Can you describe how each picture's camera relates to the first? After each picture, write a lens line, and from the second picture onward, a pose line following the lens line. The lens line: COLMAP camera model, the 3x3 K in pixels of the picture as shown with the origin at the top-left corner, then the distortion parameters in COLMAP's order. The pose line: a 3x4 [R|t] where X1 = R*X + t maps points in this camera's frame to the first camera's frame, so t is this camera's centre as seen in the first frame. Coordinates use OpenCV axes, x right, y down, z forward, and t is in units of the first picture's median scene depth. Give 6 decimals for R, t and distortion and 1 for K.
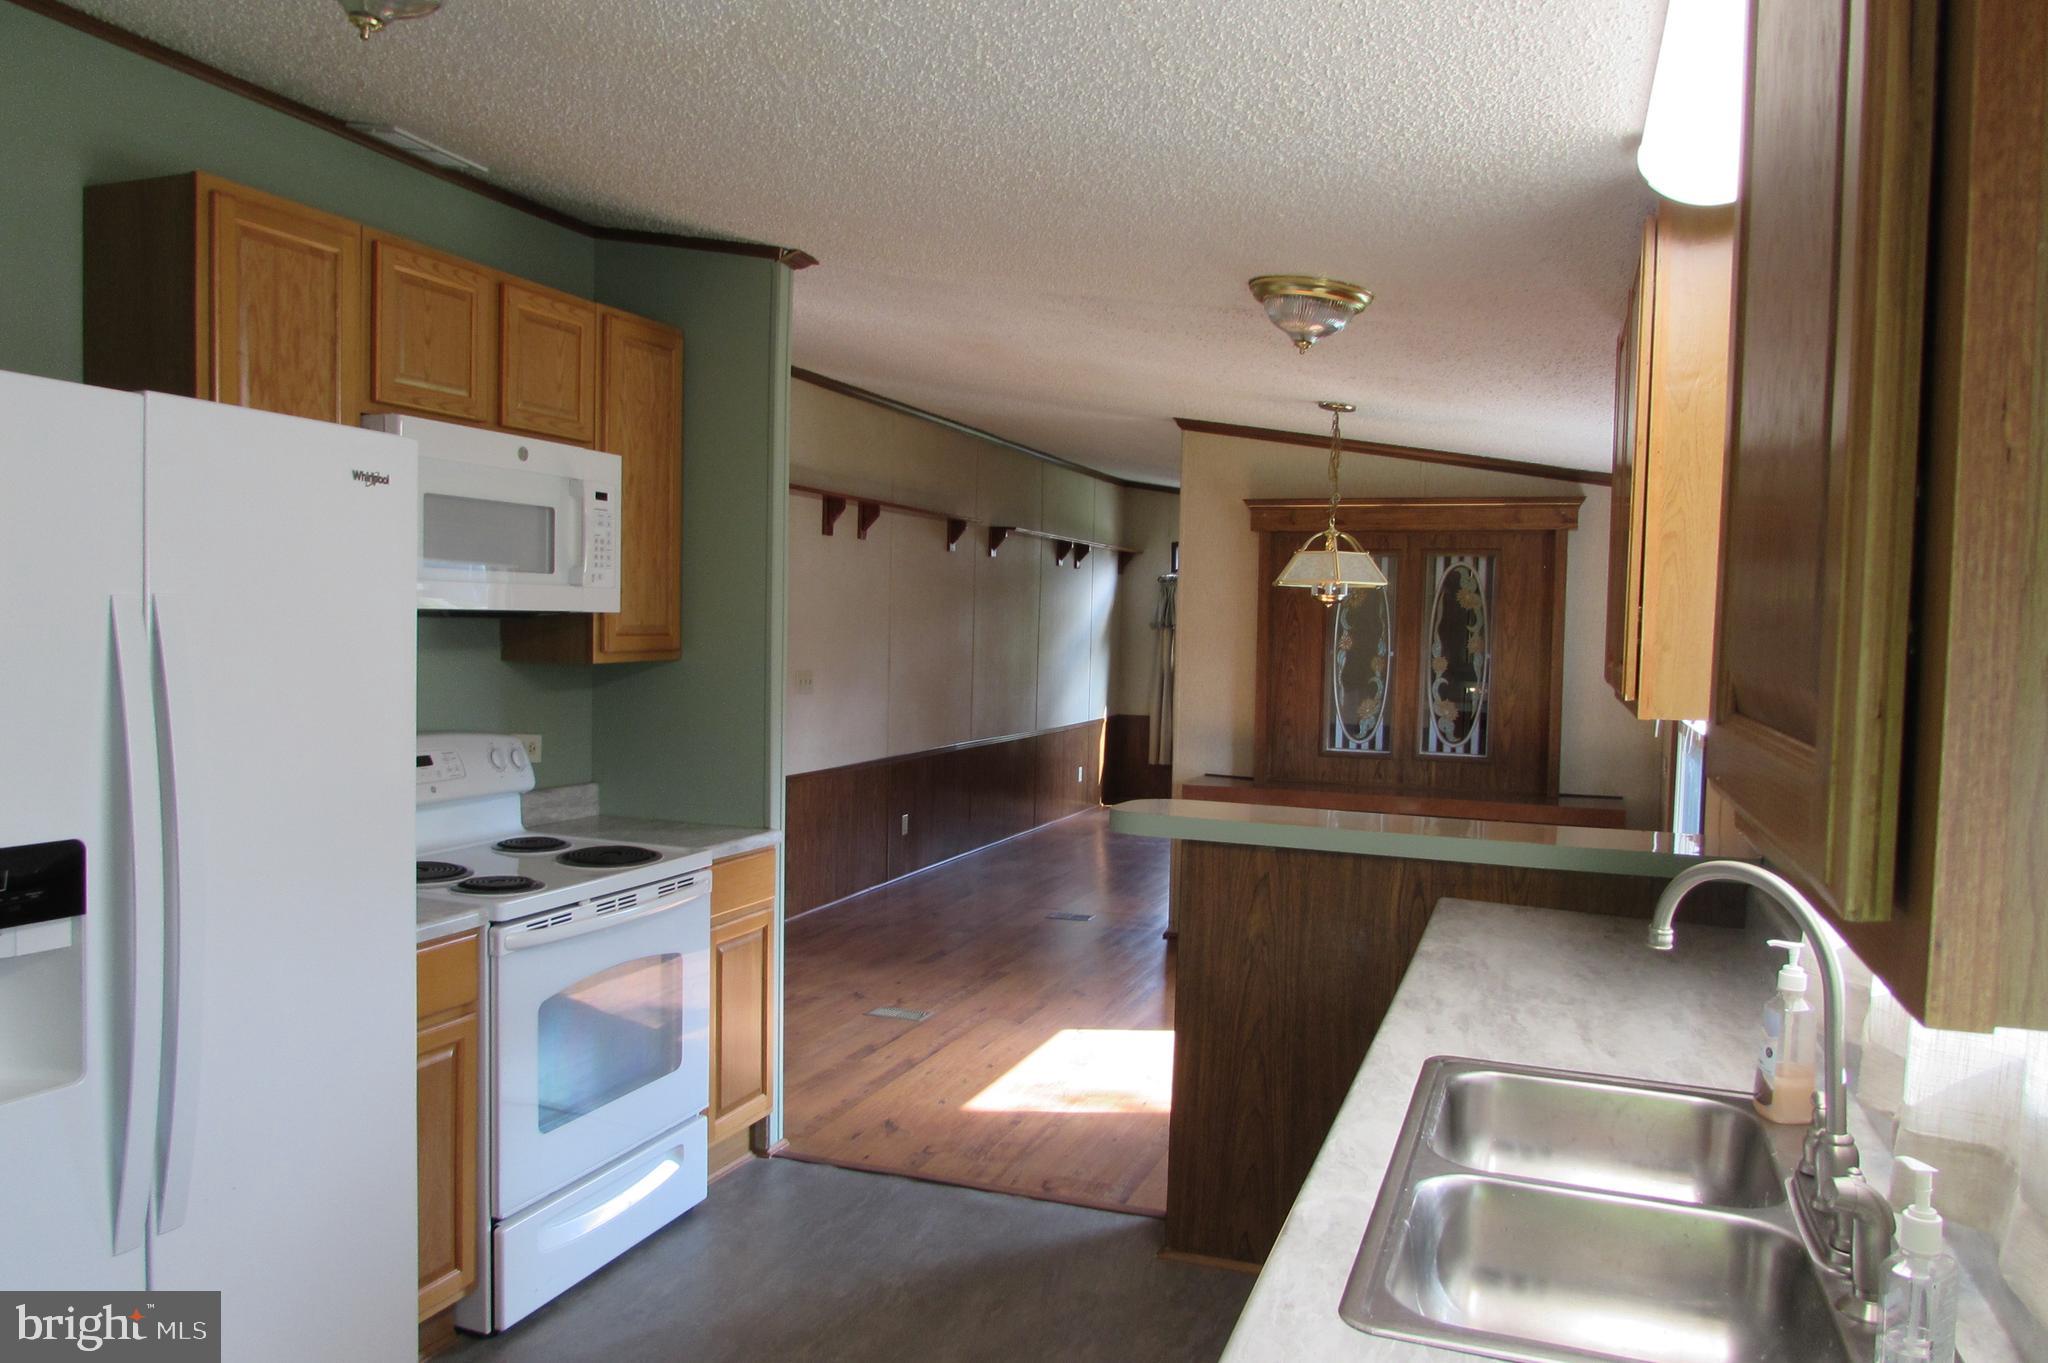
lens RADIAL K [[1450.0, 0, 1022.8], [0, 1450.0, 676.5], [0, 0, 1]] dist [-0.037163, 0.012397]
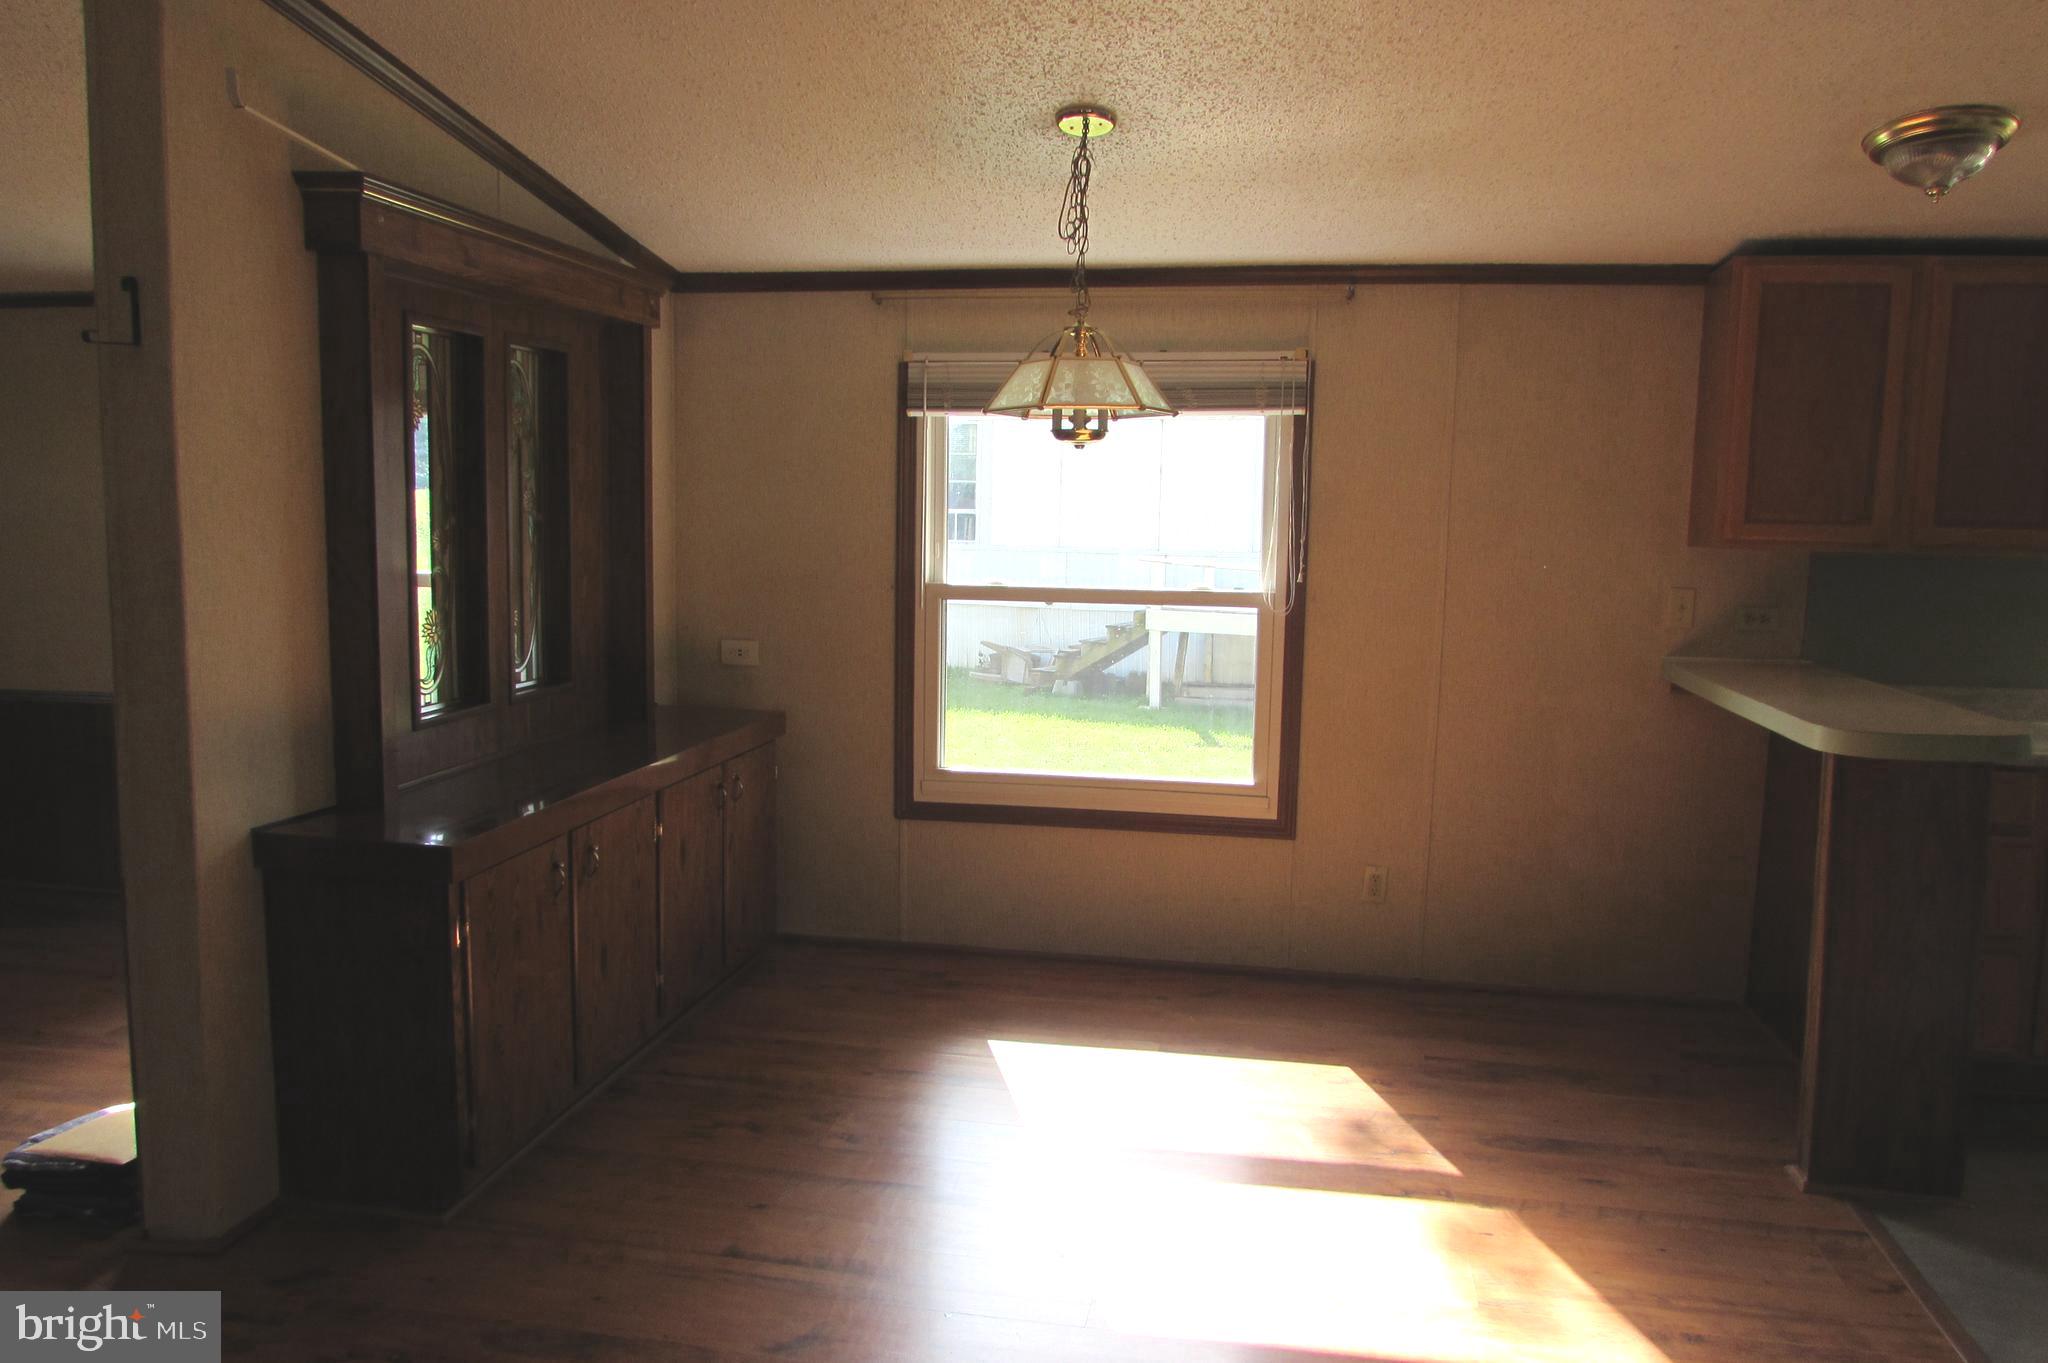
lens RADIAL K [[1450.0, 0, 1034.2], [0, 1450.0, 683.1], [0, 0, 1]] dist [-0.037163, 0.012397]
pose [[-0.176353, -0.148302, 0.973091, -0.320724], [0.017930, 0.987937, 0.153814, -0.034864], [-0.984164, 0.044573, -0.171567, 0.886311]]
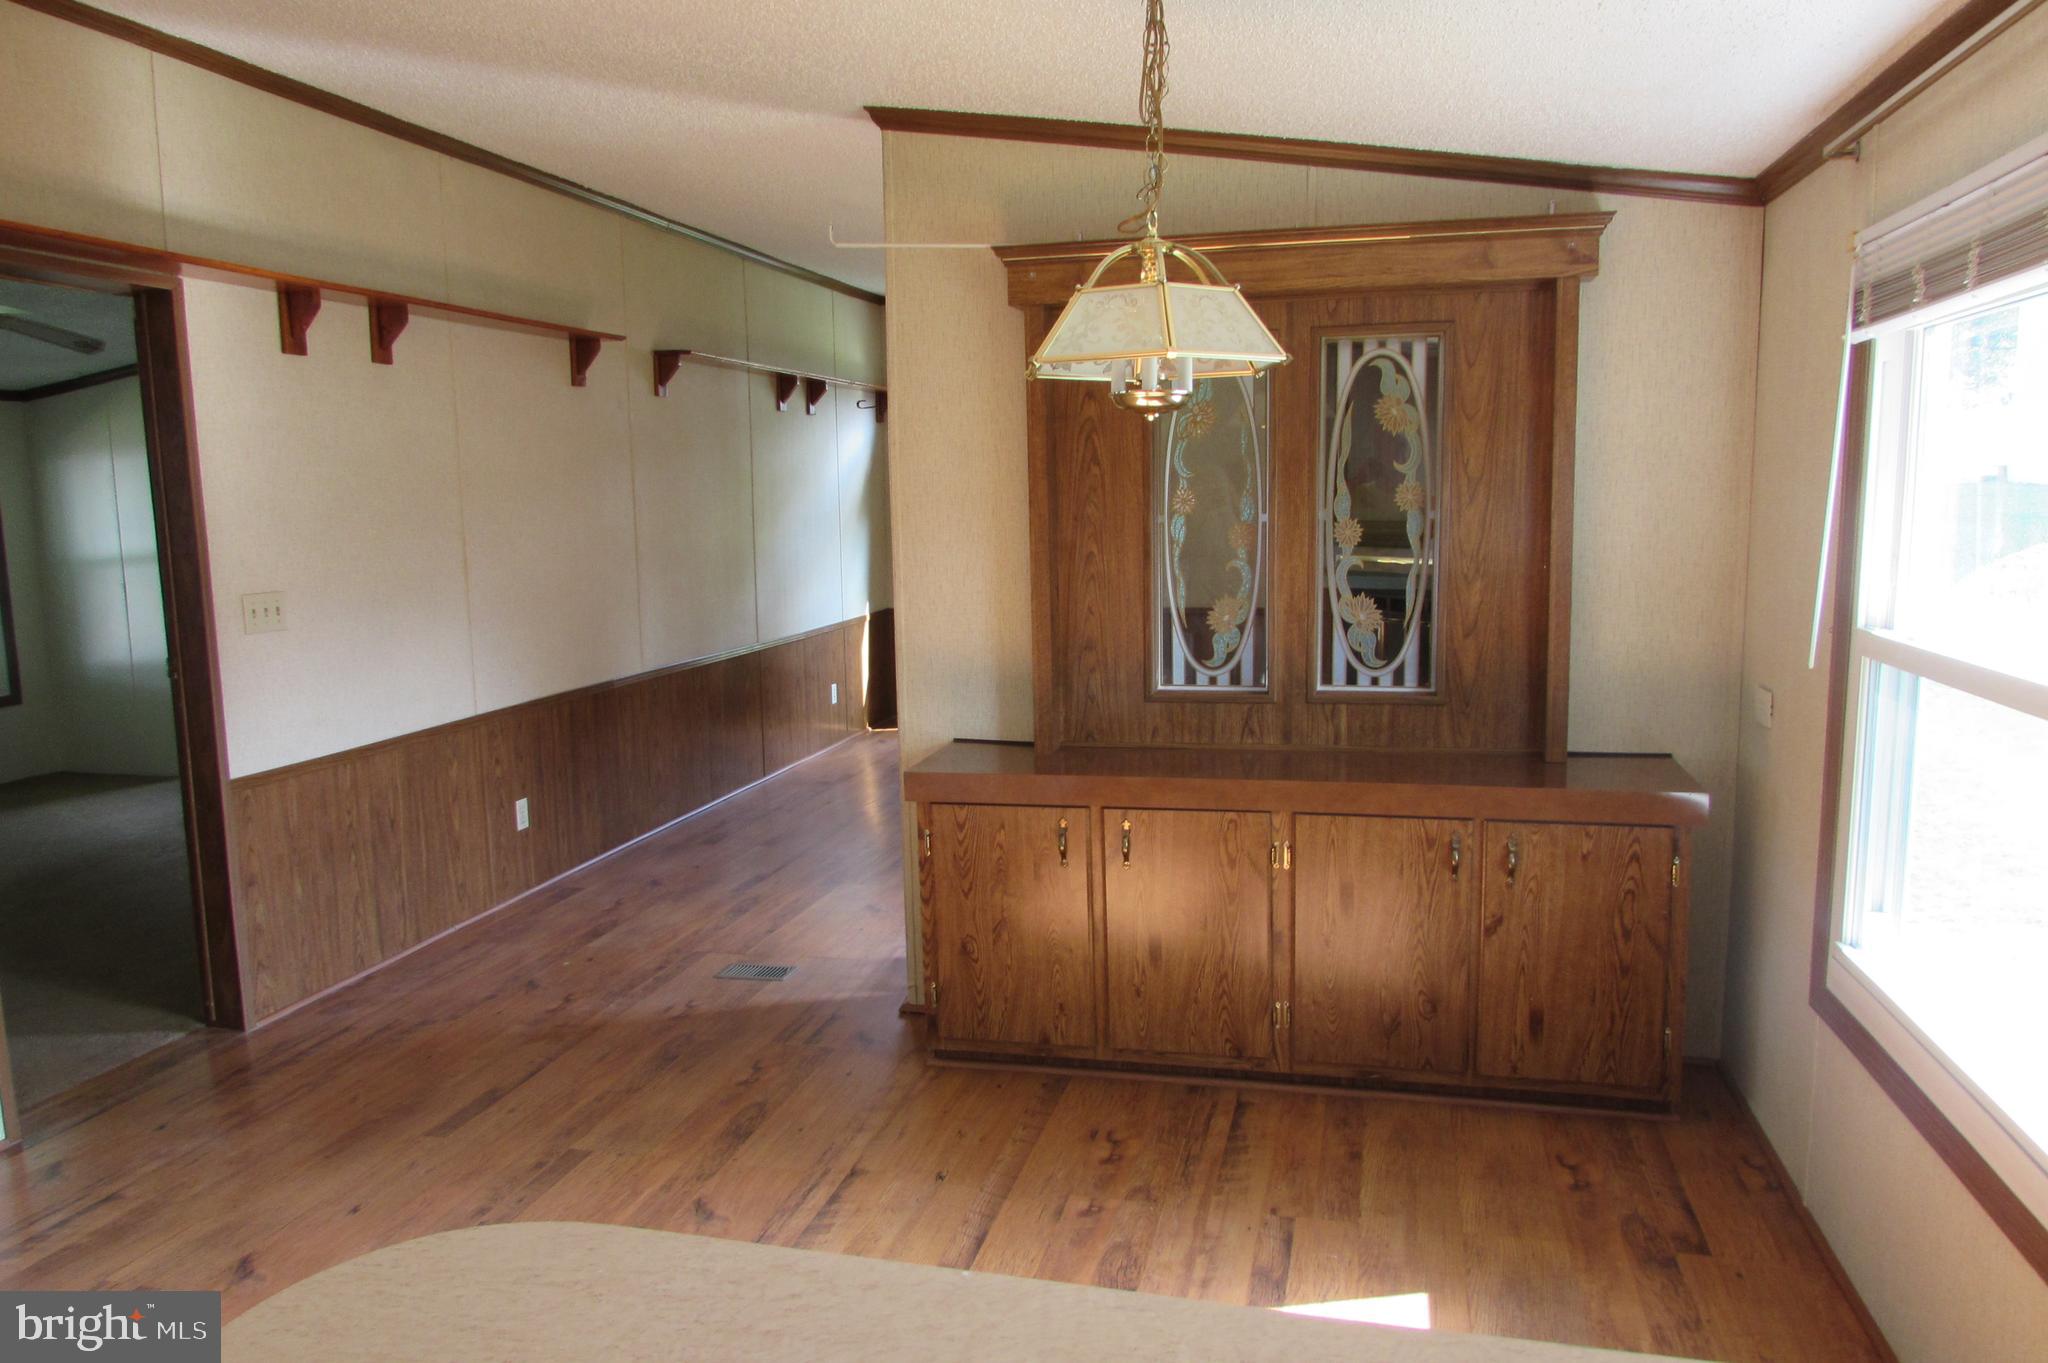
lens RADIAL K [[1450.0, 0, 1037.7], [0, 1450.0, 684.7], [0, 0, 1]] dist [-0.037163, 0.012397]
pose [[0.990918, -0.057407, 0.121601, 0.093950], [0.045437, 0.994047, 0.099026, -0.010846], [-0.126562, -0.092601, 0.987627, 0.444467]]
